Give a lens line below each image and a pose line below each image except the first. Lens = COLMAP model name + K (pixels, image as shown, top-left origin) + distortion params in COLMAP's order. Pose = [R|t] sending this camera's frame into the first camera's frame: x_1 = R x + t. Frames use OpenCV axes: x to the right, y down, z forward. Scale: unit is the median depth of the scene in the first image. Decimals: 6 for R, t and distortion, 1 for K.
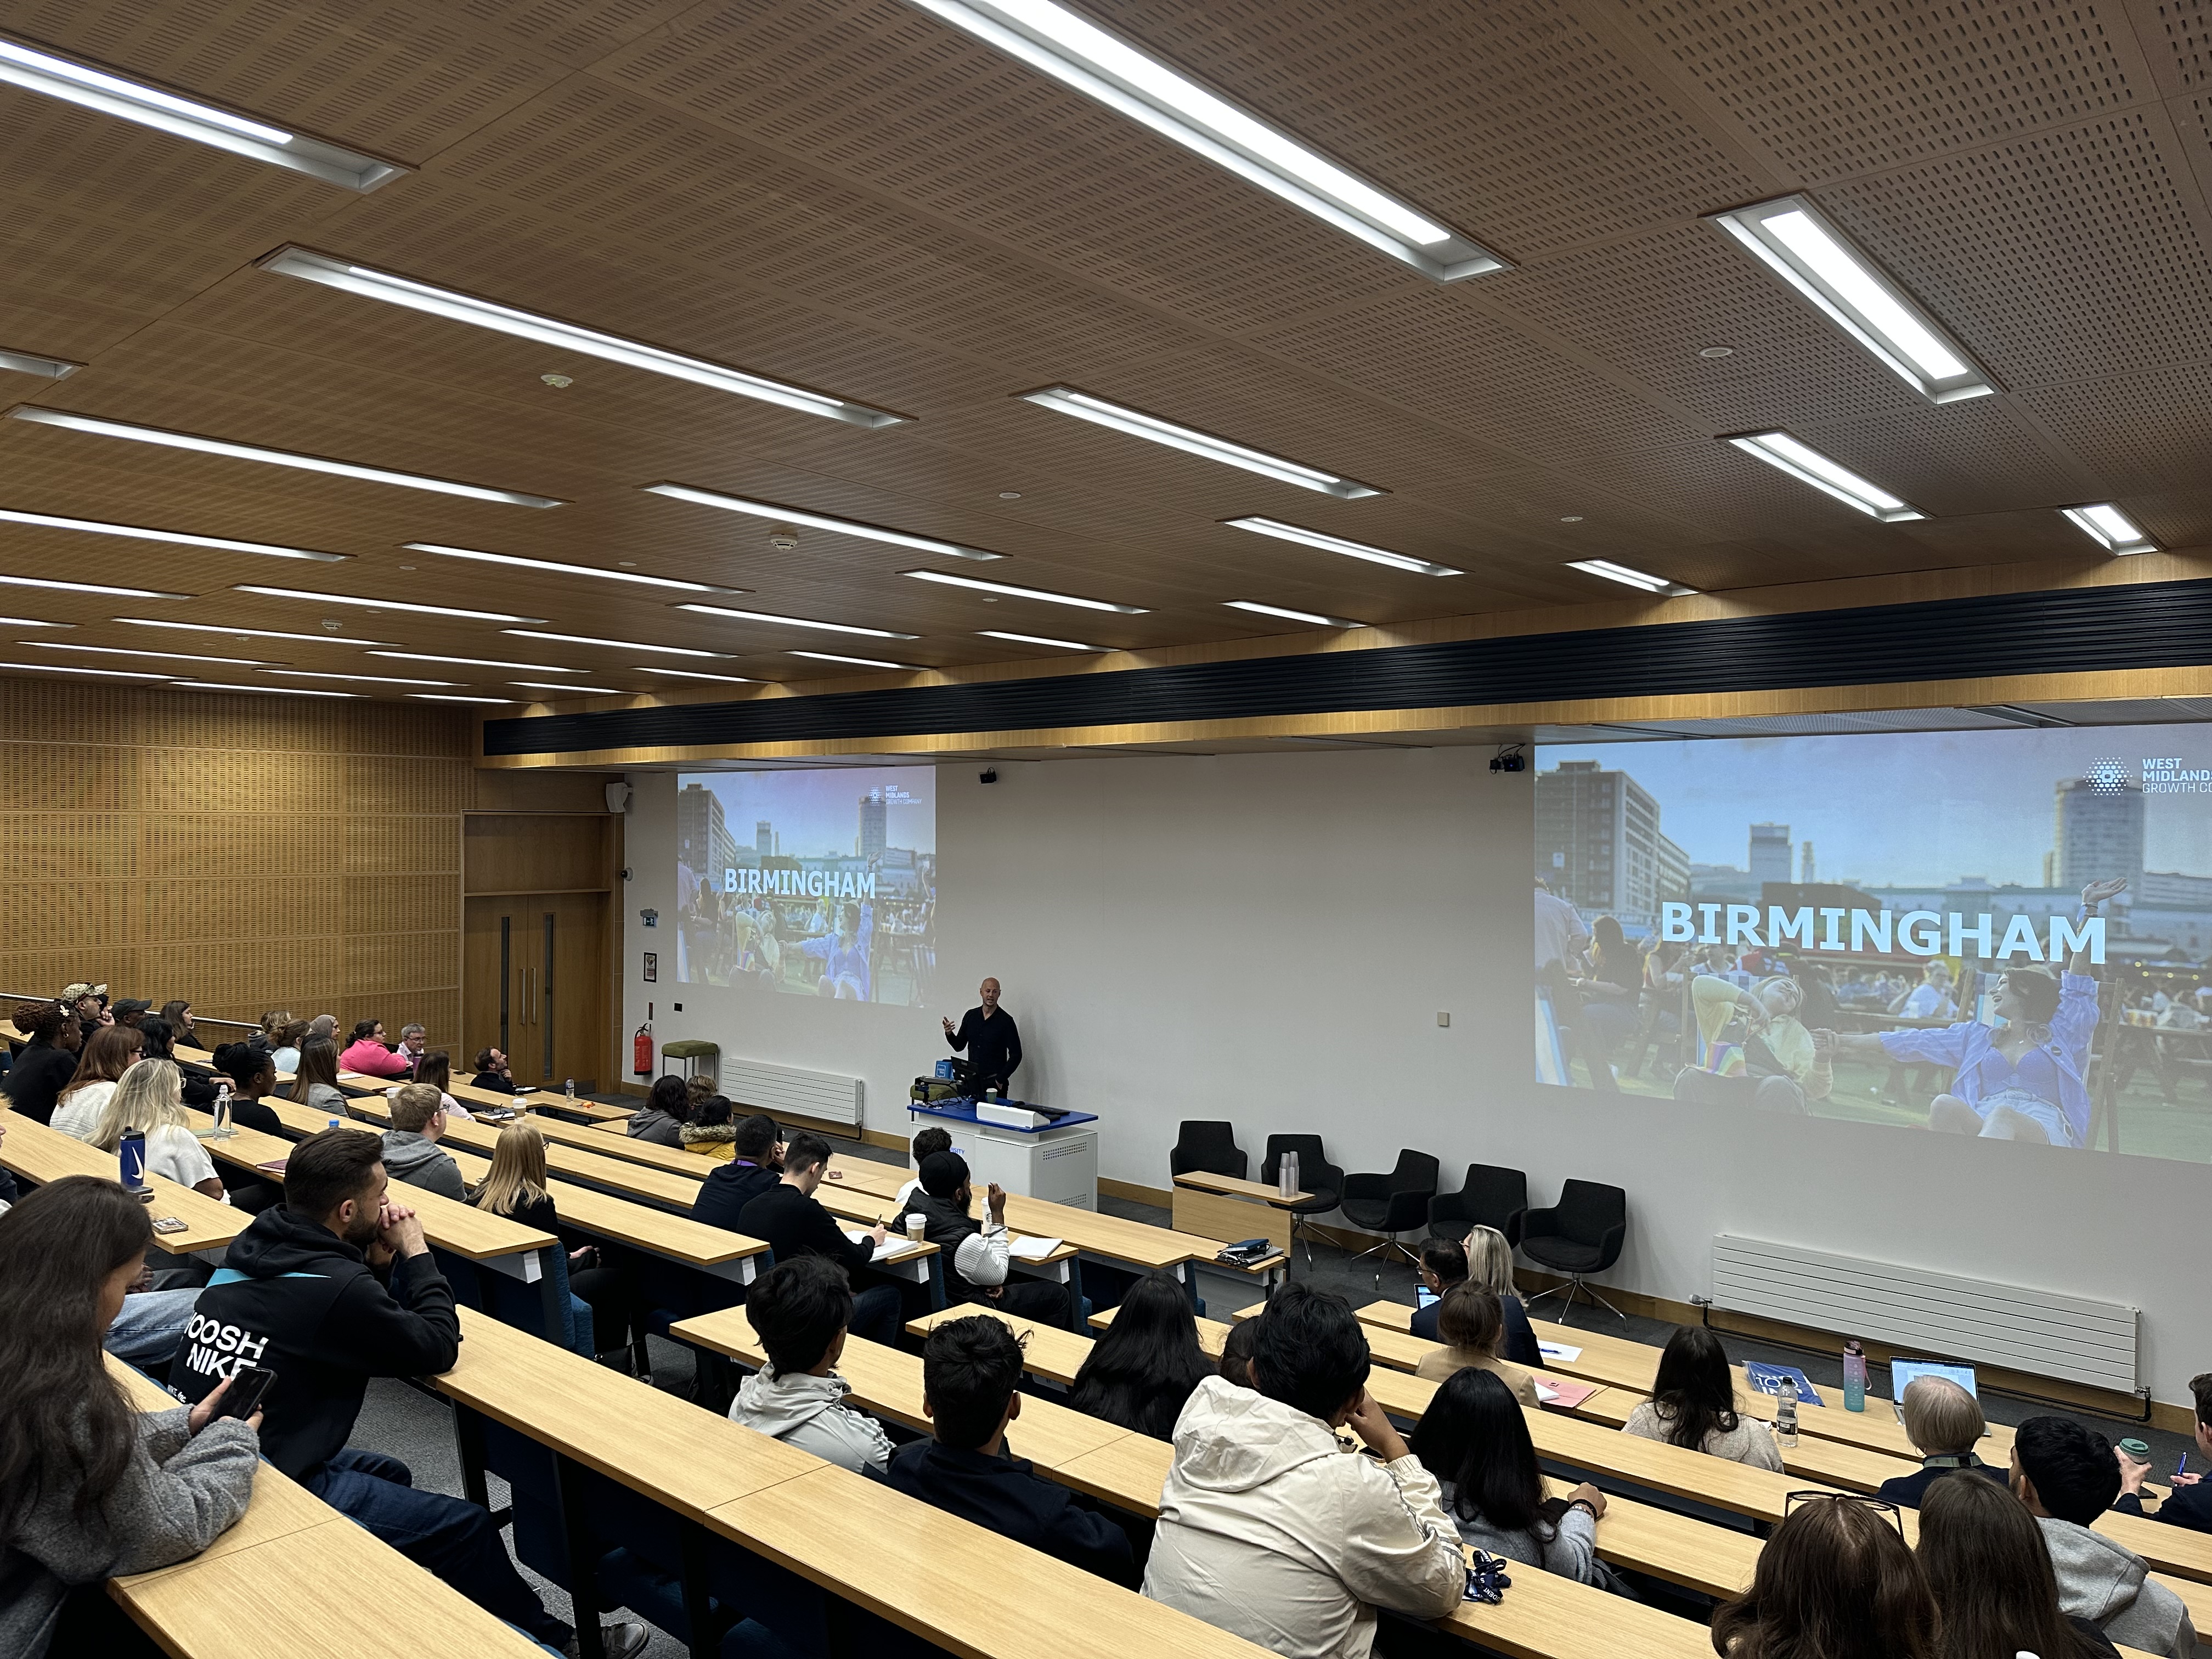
lens RADIAL K [[1522.8, 0, 1106.0], [0, 1522.8, 829.5], [0, 0, 1]] dist [0.094157, -0.122716]
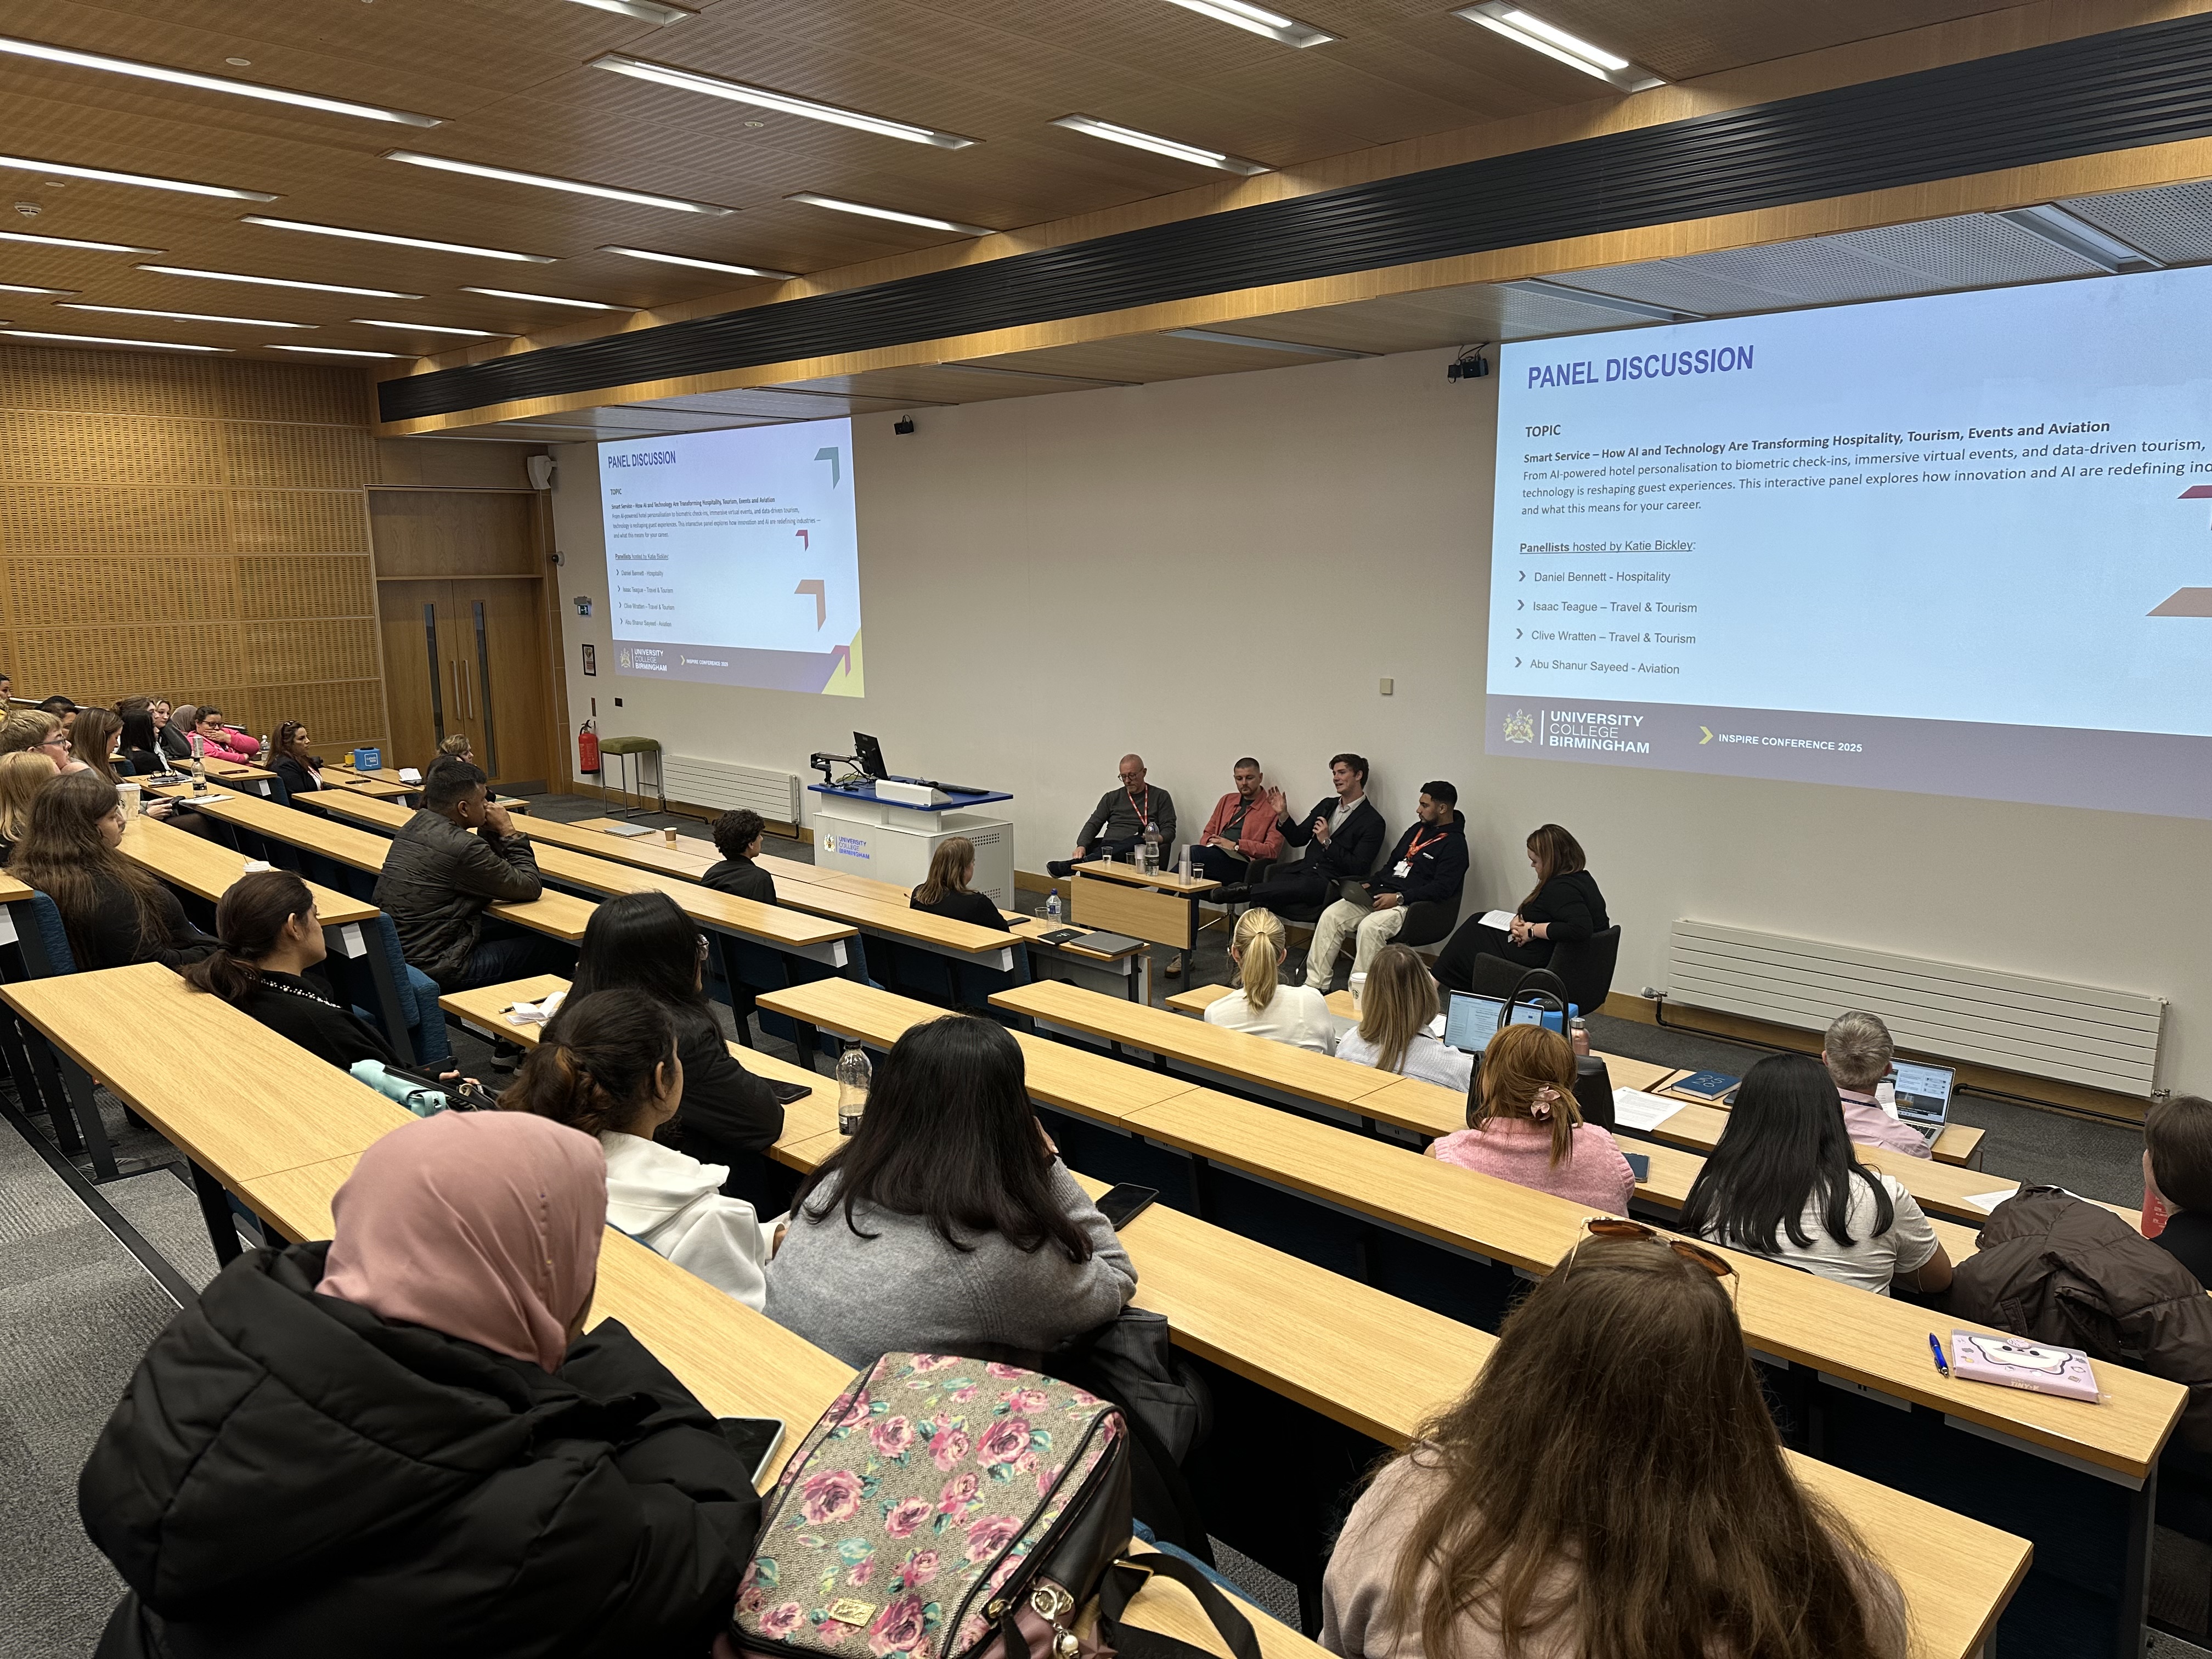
lens RADIAL K [[1551.0, 0, 1106.0], [0, 1551.0, 829.5], [0, 0, 1]] dist [0.054097, -0.052334]
pose [[0.998554, -0.002761, -0.053693, 0.076535], [0.012125, 0.984520, 0.174854, 0.034842], [0.052379, -0.175252, 0.983129, 0.085021]]
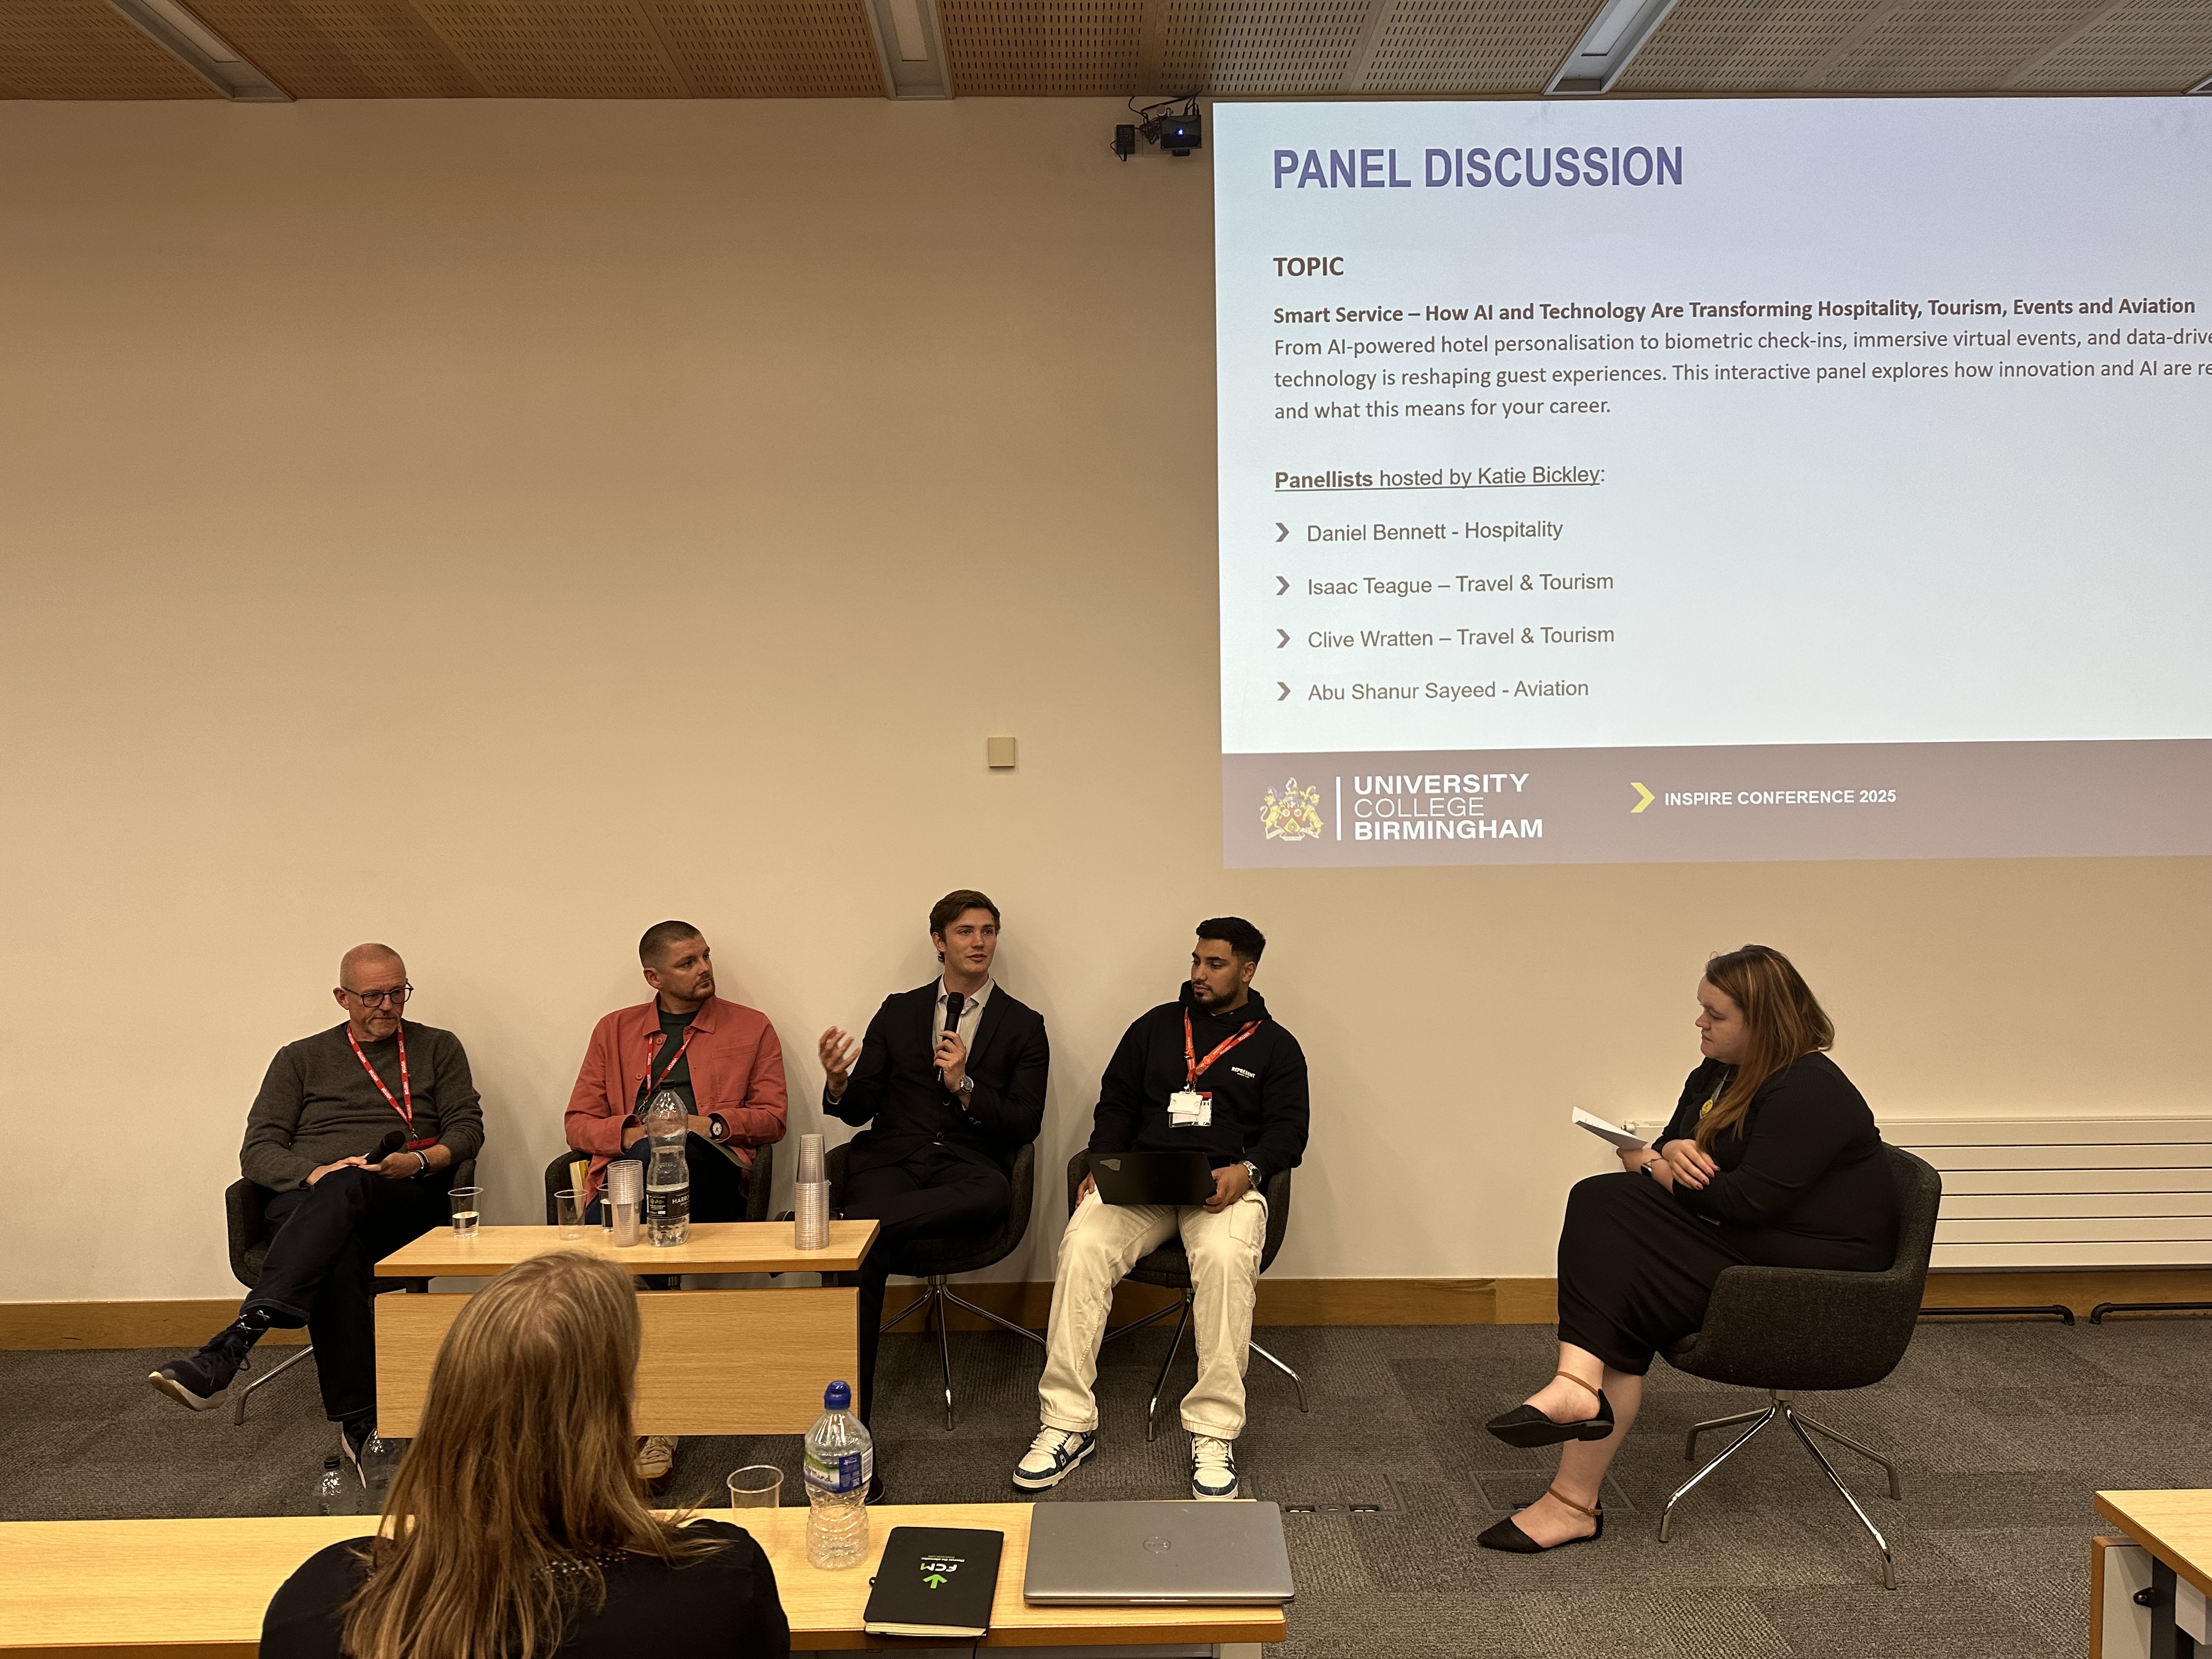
lens RADIAL K [[1551.0, 0, 1106.0], [0, 1551.0, 829.5], [0, 0, 1]] dist [0.054097, -0.052334]
pose [[0.743784, -0.042795, 0.667049, -0.033934], [0.014849, 0.998760, 0.047520, 0.088314], [-0.668255, -0.025439, 0.743497, 0.460609]]
